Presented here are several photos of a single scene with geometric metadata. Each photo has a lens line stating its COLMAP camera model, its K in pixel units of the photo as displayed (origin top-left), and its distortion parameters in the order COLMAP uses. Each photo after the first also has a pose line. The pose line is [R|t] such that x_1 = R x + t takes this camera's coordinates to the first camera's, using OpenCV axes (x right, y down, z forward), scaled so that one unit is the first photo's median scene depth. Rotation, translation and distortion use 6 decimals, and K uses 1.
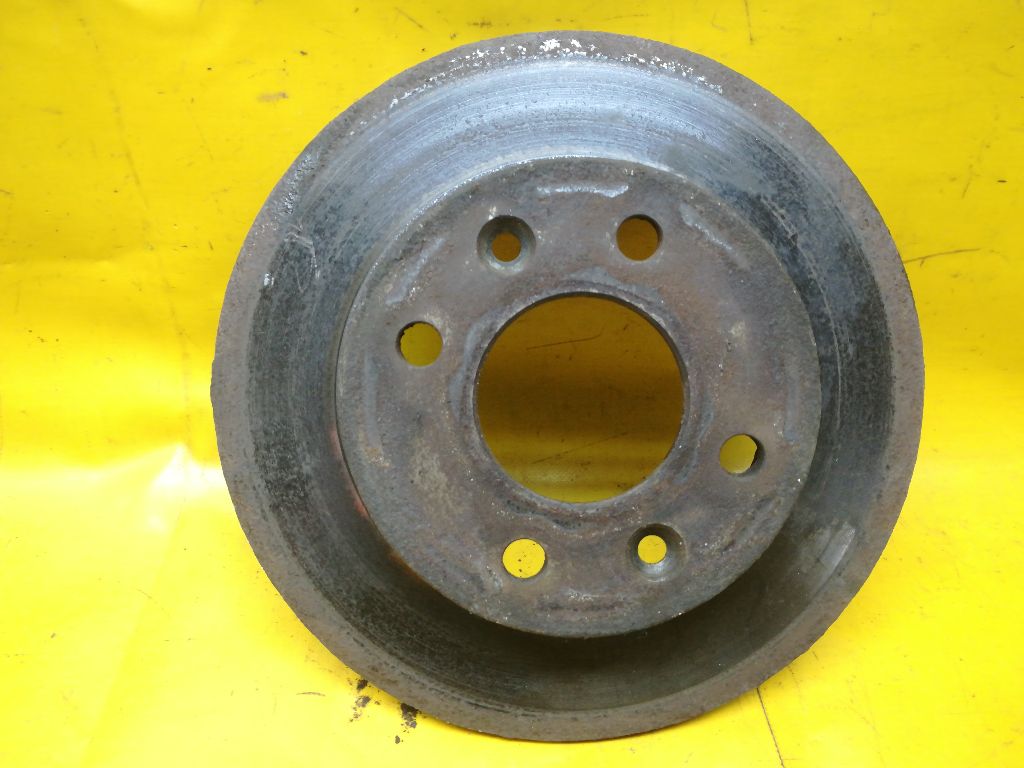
lens RADIAL K [[813.0, 0, 517.0], [0, 813.0, 386.4], [0, 0, 1]] dist [0.035950, -0.070051]
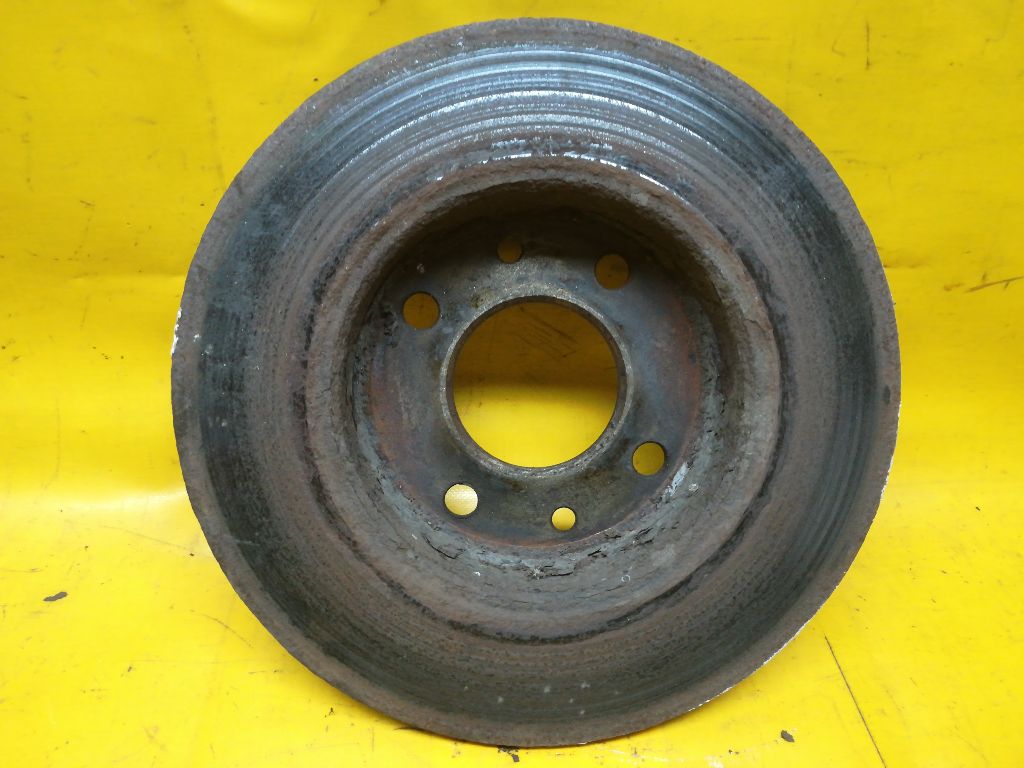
lens RADIAL K [[813.0, 0, 514.9], [0, 813.0, 382.7], [0, 0, 1]] dist [0.035950, -0.070051]
pose [[0.999219, 0.004128, 0.039288, -0.153615], [-0.003366, 0.999805, -0.019463, -0.010516], [-0.039360, 0.019316, 0.999038, 0.024376]]
